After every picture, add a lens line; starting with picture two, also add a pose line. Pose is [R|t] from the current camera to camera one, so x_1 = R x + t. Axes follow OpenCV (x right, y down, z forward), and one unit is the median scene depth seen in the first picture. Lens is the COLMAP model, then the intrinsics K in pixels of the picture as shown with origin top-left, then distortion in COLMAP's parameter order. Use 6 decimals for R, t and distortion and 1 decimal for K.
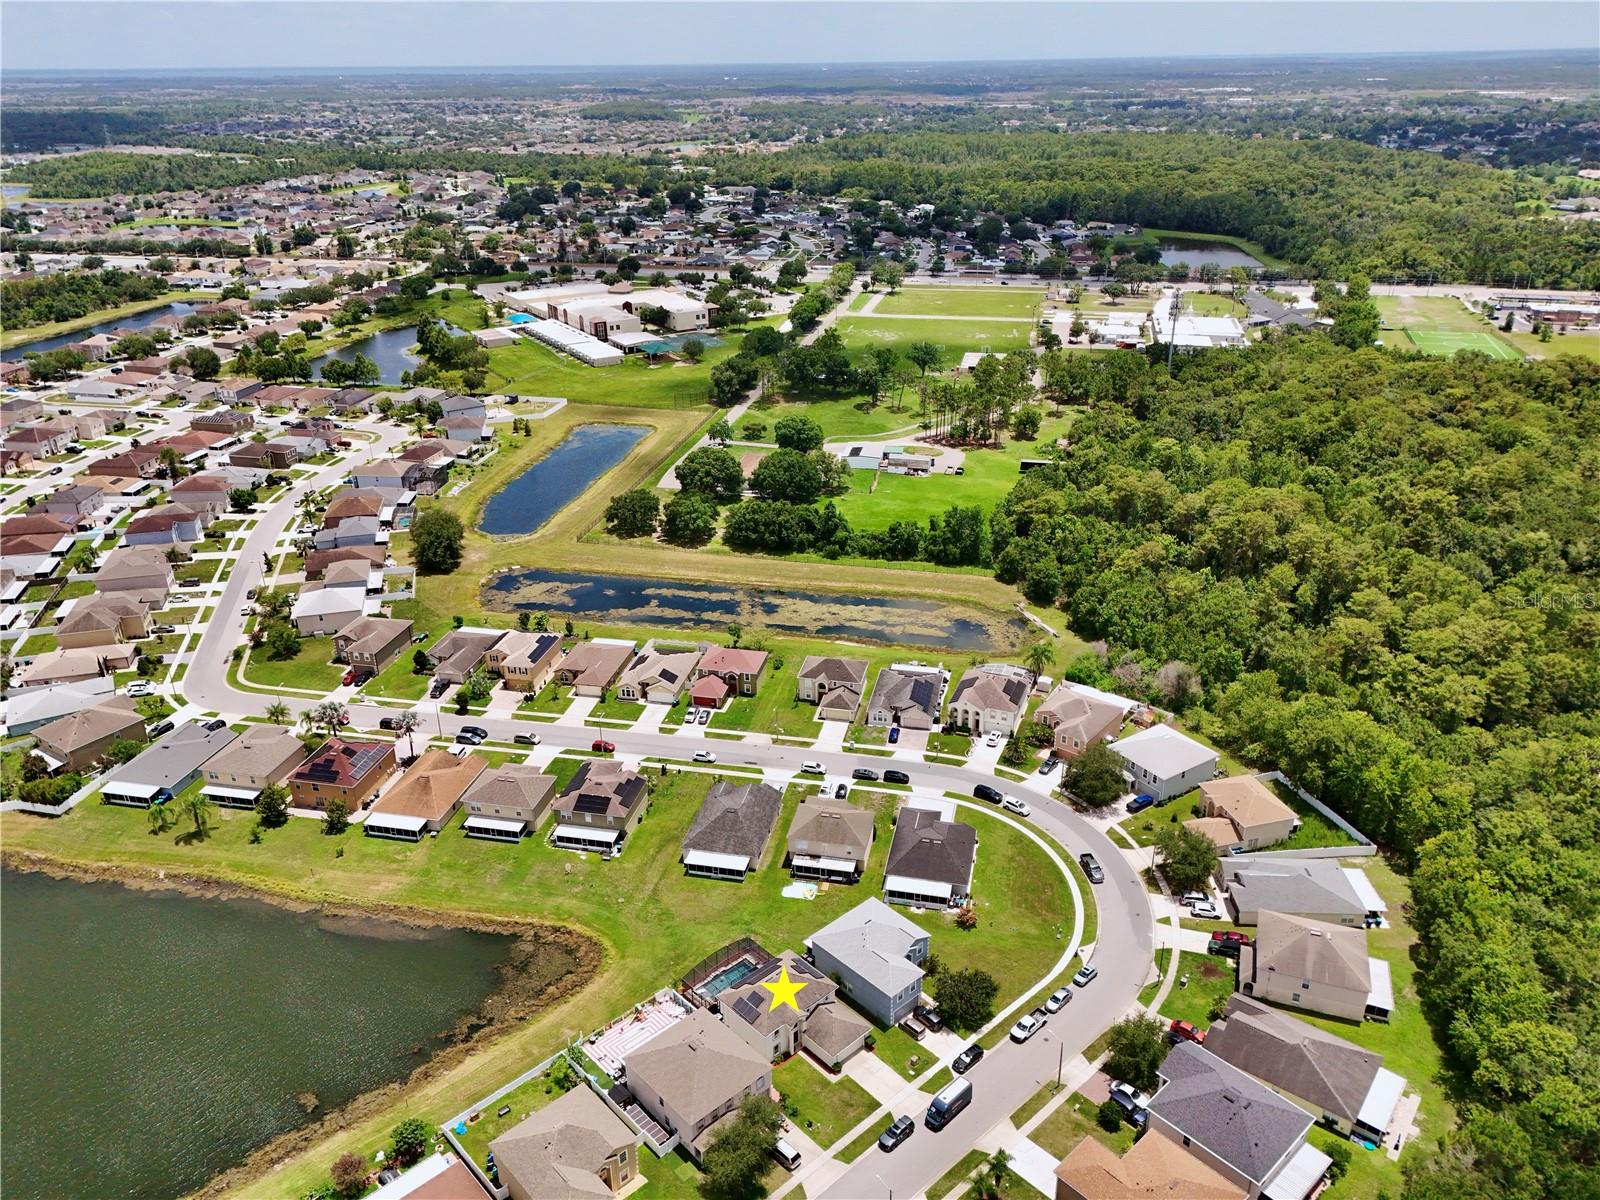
lens RADIAL K [[1177.6, 0, 804.4], [0, 1177.6, 609.3], [0, 0, 1]] dist [0.080403, -0.078796]
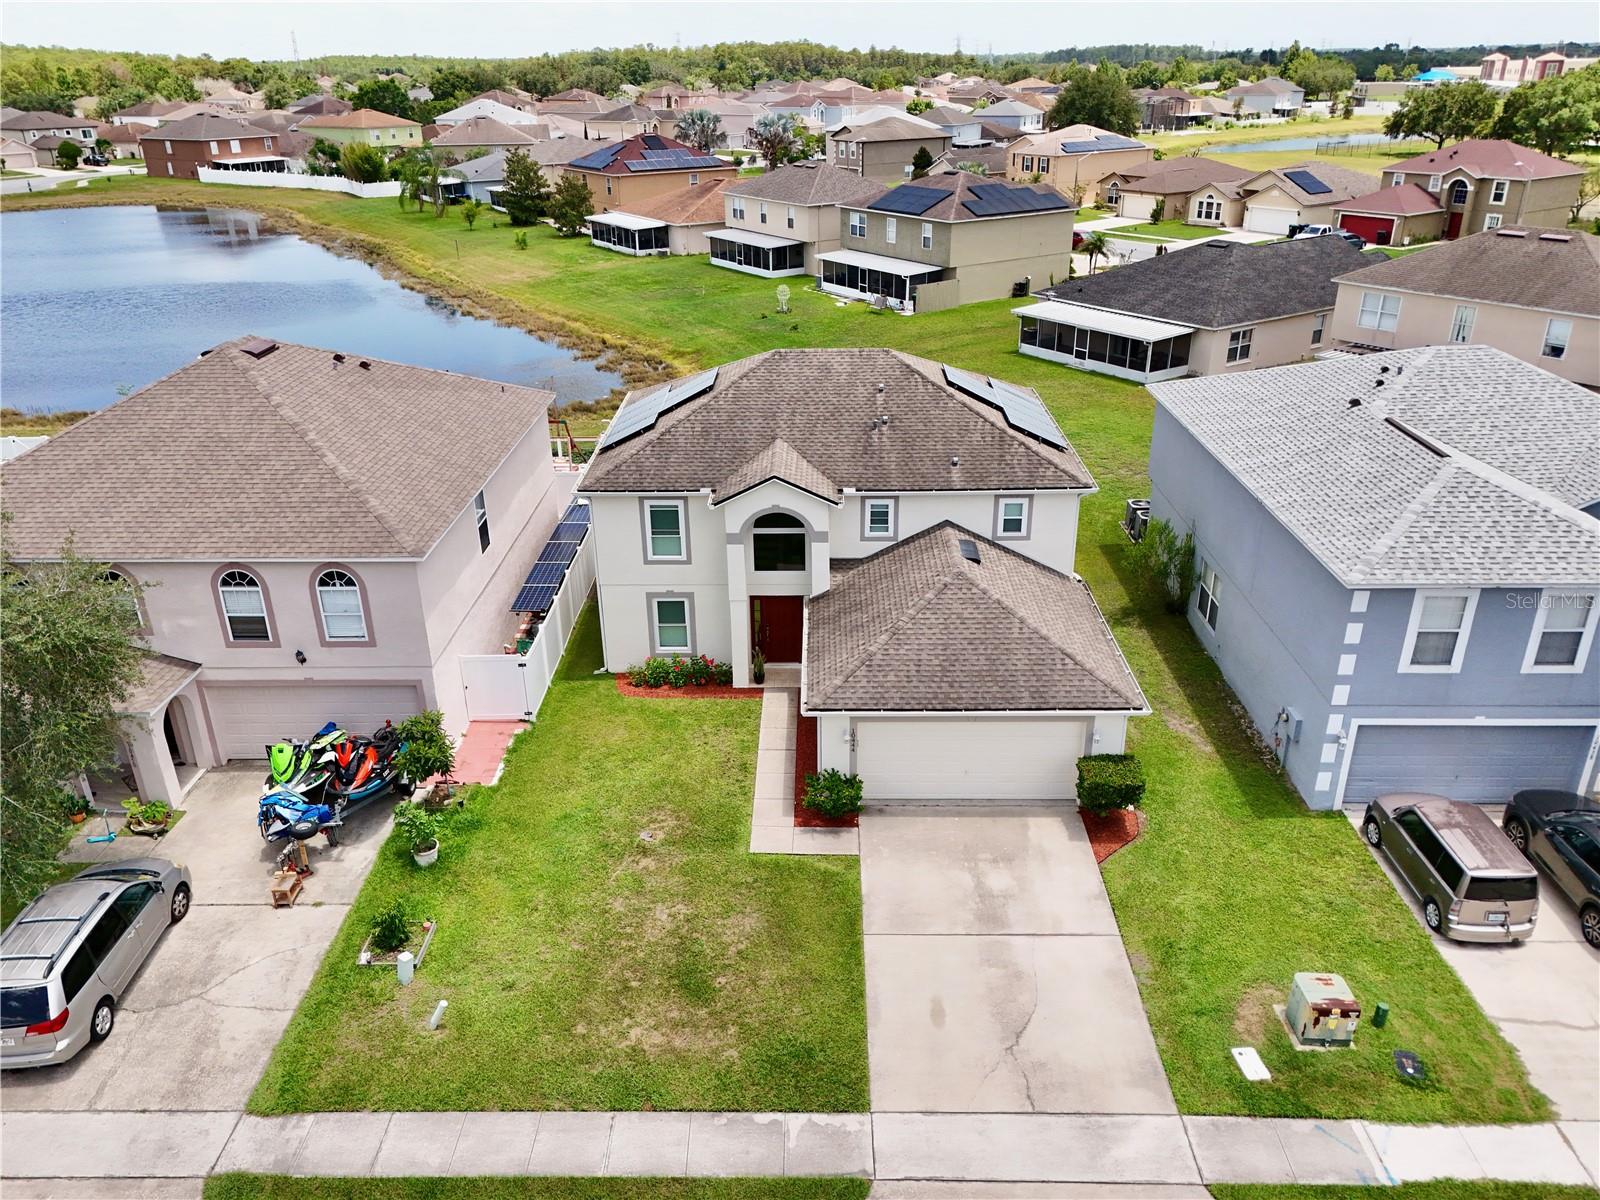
lens RADIAL K [[1177.6, 0, 804.4], [0, 1177.6, 609.3], [0, 0, 1]] dist [0.080403, -0.078796]
pose [[0.725105, 0.291765, -0.623775, 0.071989], [-0.287384, 0.951371, 0.110927, 0.202524], [0.625806, 0.098829, 0.773692, 0.512122]]
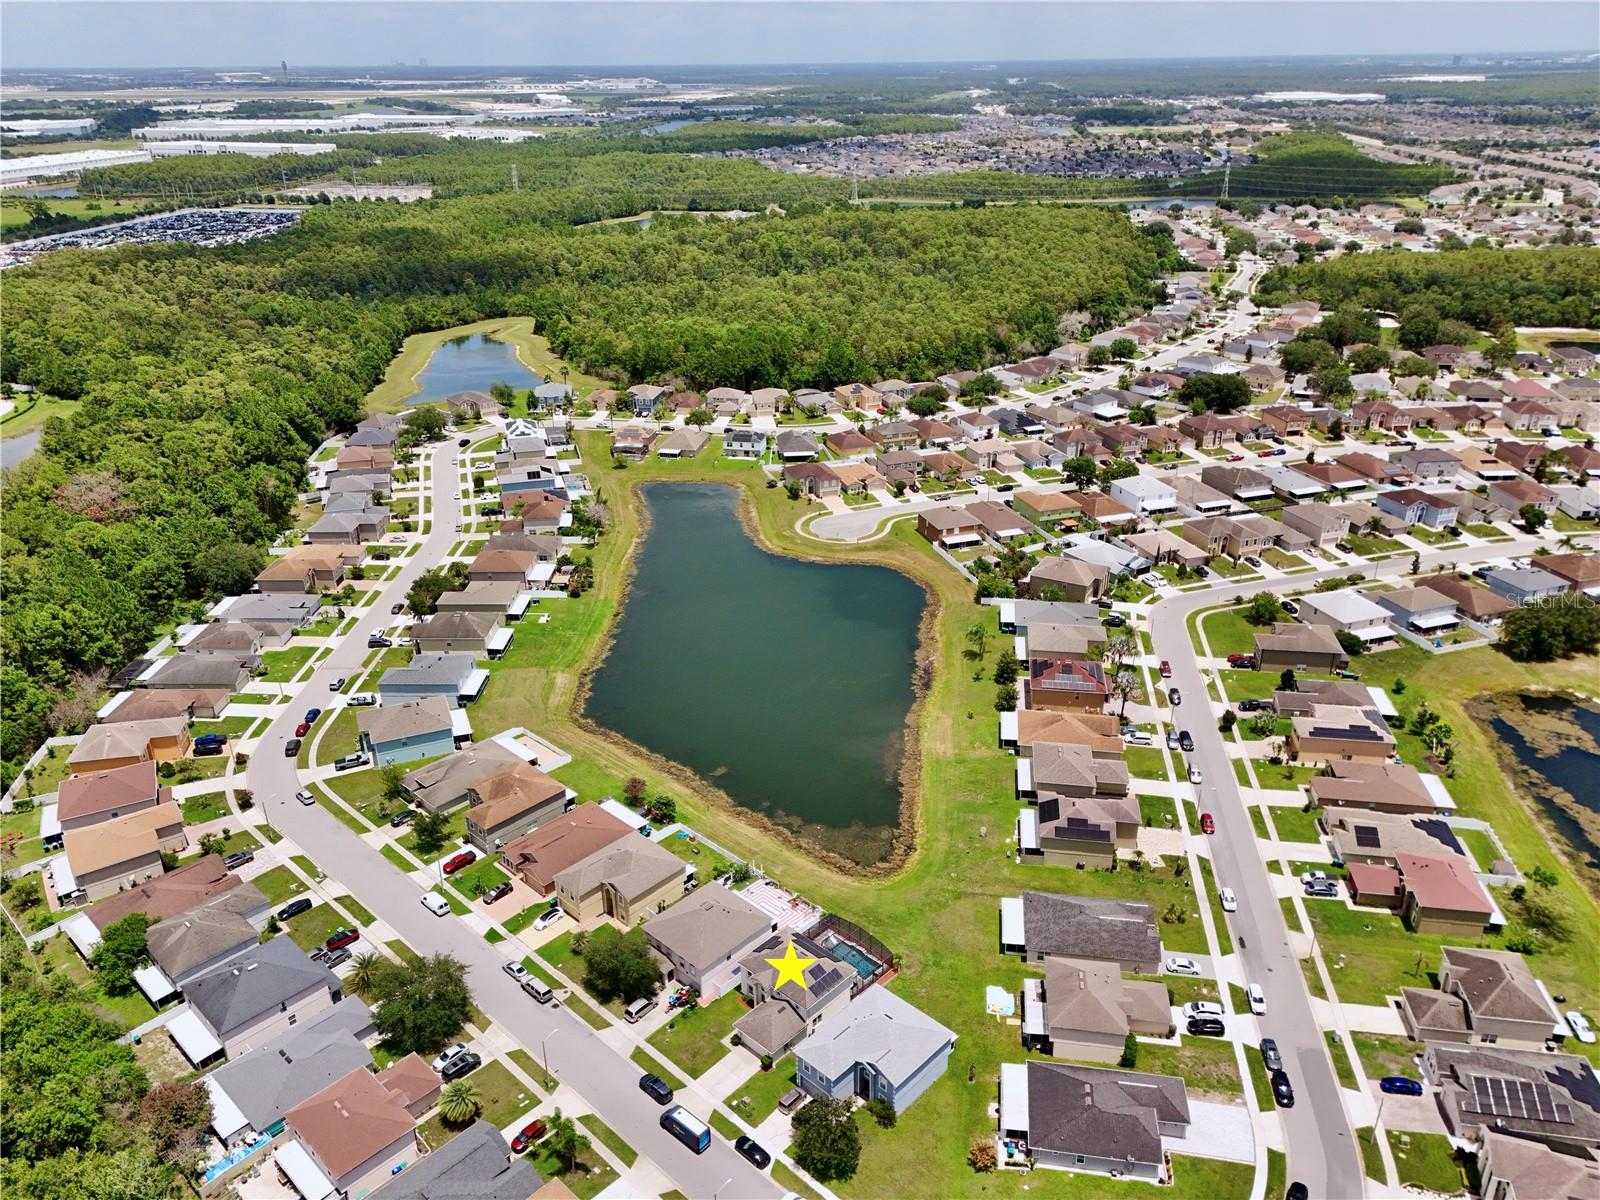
lens RADIAL K [[1177.6, 0, 804.4], [0, 1177.6, 609.3], [0, 0, 1]] dist [0.080403, -0.078796]
pose [[0.066546, 0.430360, -0.900201, 0.467459], [-0.411252, 0.833834, 0.368230, -0.190389], [0.909089, 0.345706, 0.232475, 0.408242]]
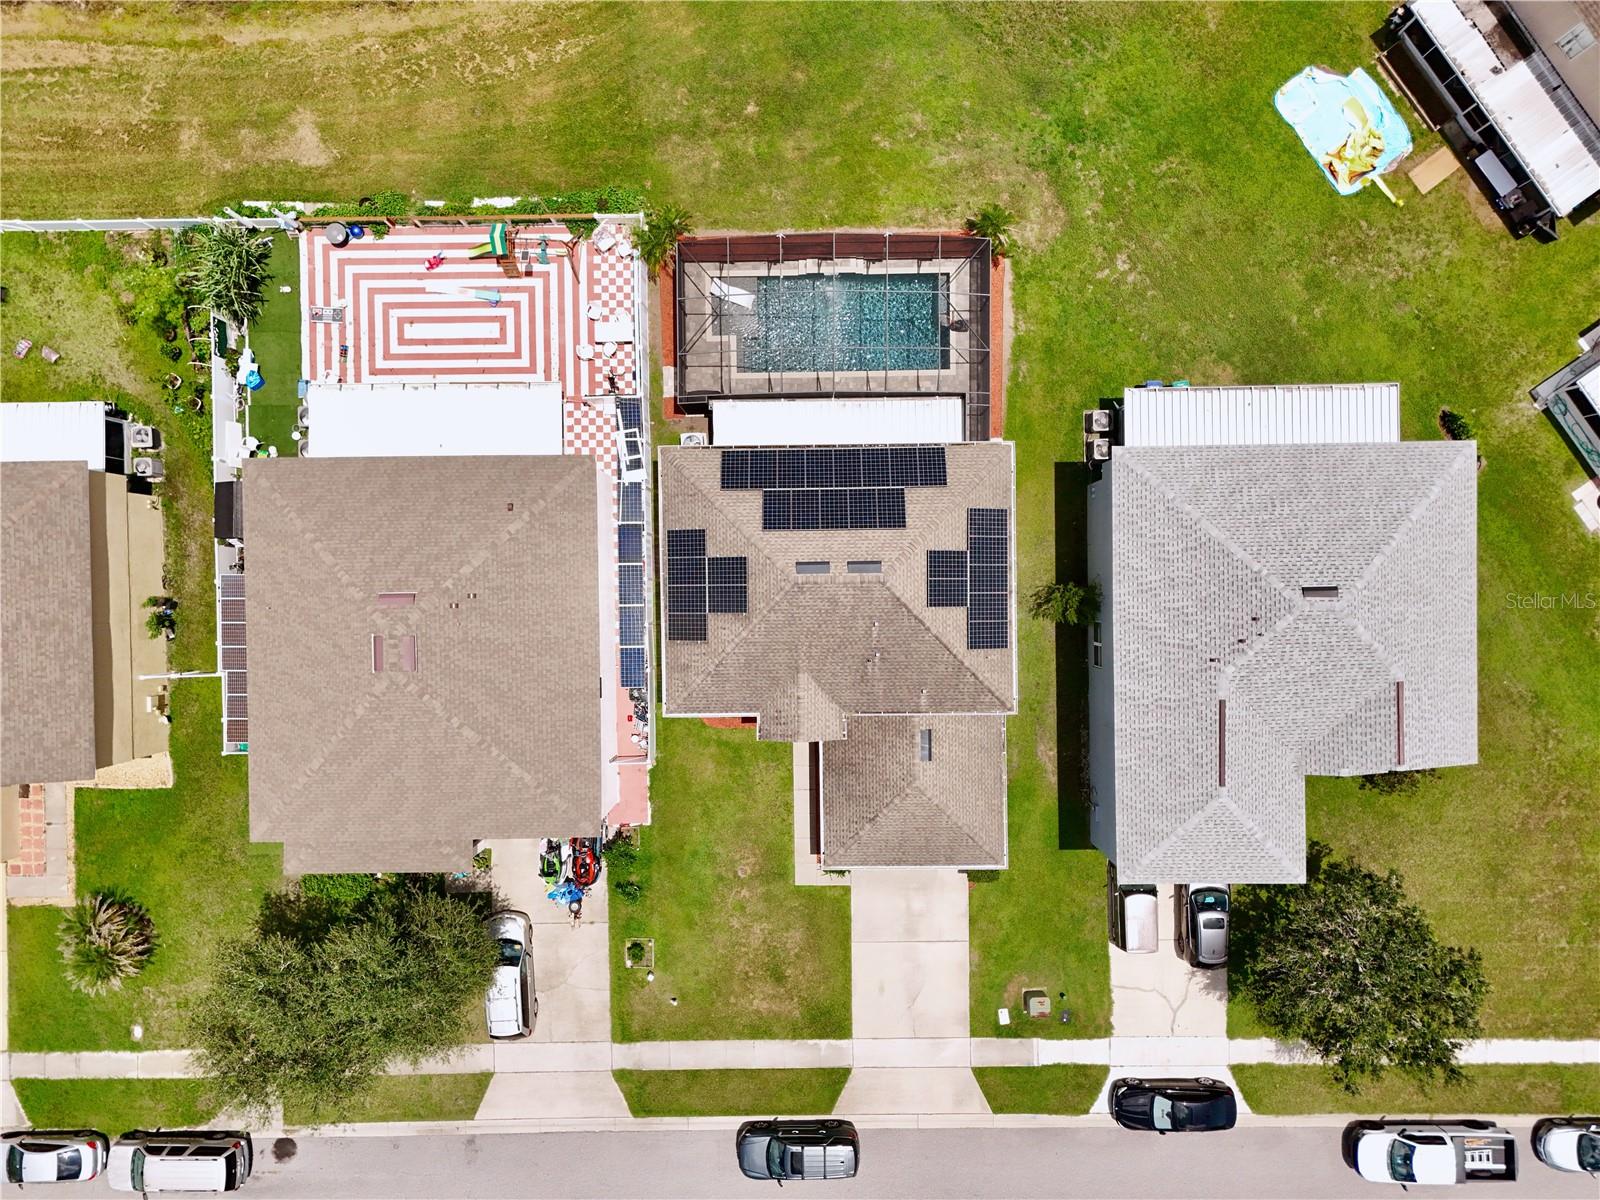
lens RADIAL K [[1177.6, 0, 804.4], [0, 1177.6, 609.3], [0, 0, 1]] dist [0.080403, -0.078796]
pose [[0.742617, 0.669579, 0.013539, -0.017012], [-0.280509, 0.292623, 0.914159, 0.045086], [0.608140, -0.682668, 0.405130, 0.539809]]
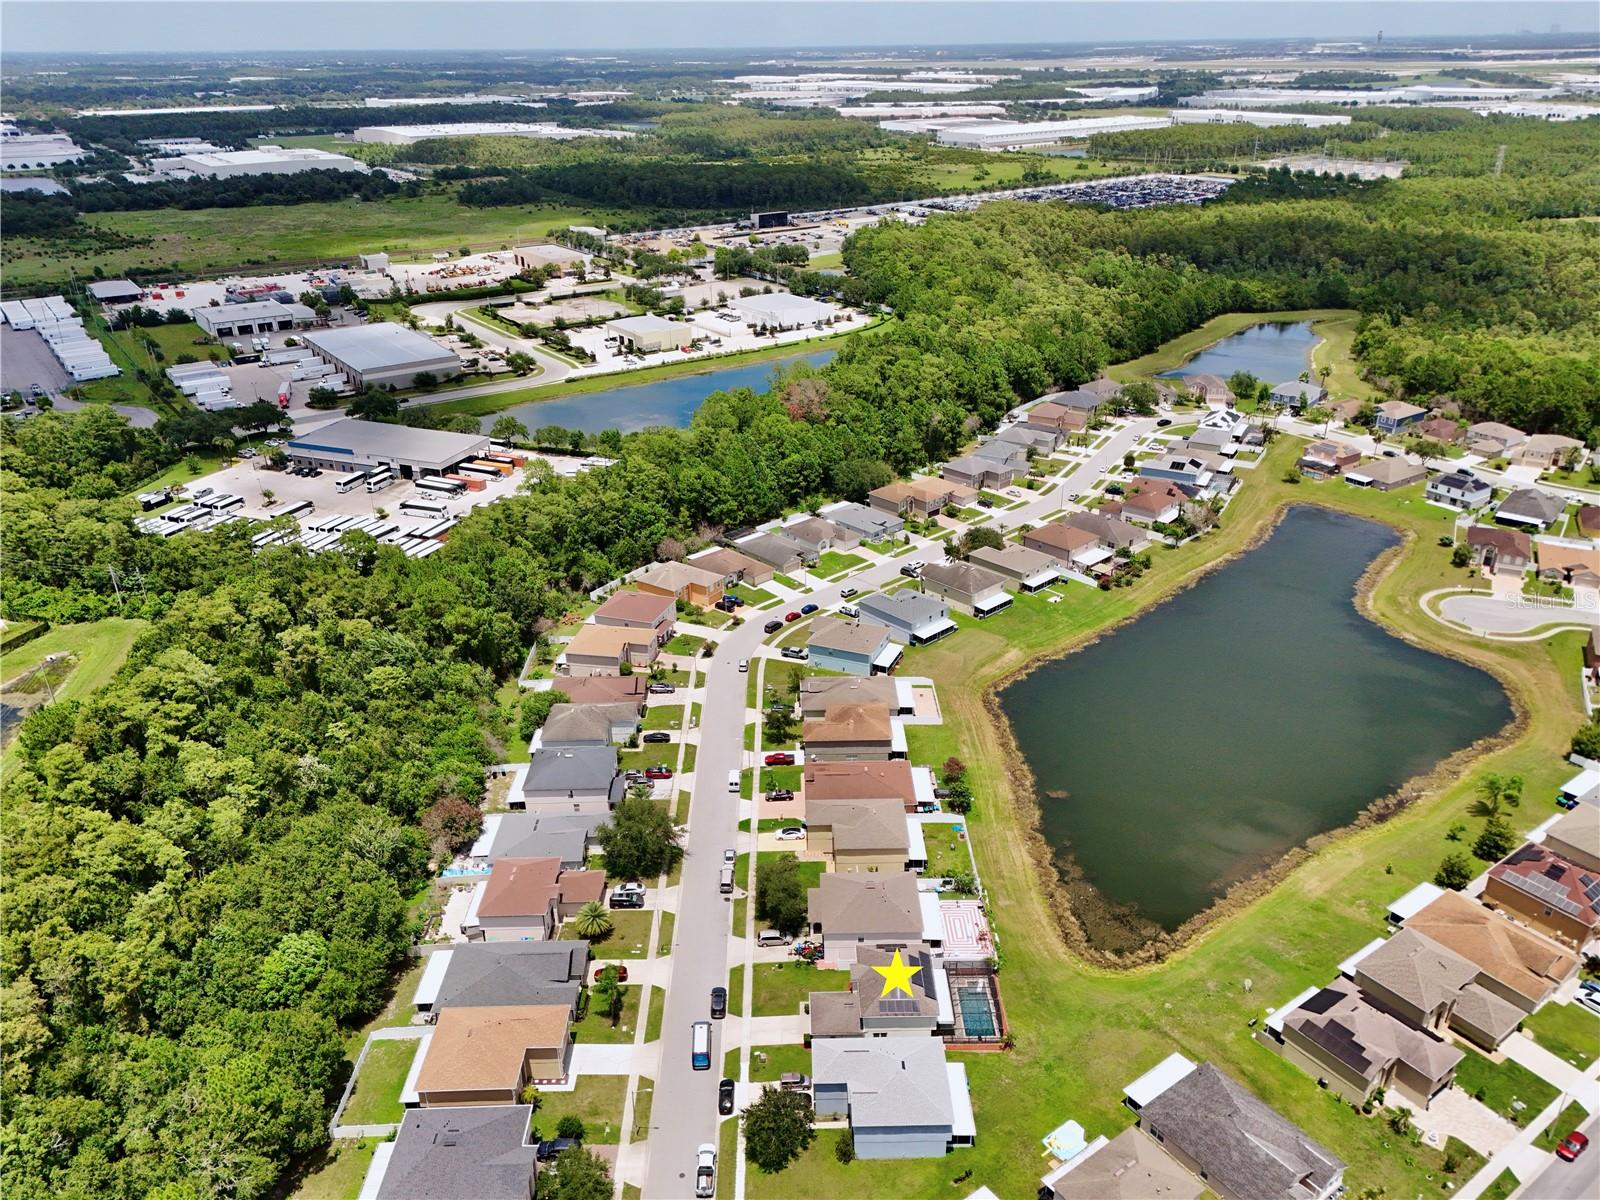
lens RADIAL K [[1177.6, 0, 804.4], [0, 1177.6, 609.3], [0, 0, 1]] dist [0.080403, -0.078796]
pose [[-0.667406, 0.338965, -0.663078, 0.353194], [-0.294946, 0.697270, 0.653315, -0.313603], [0.683795, 0.631599, -0.365386, 0.684443]]
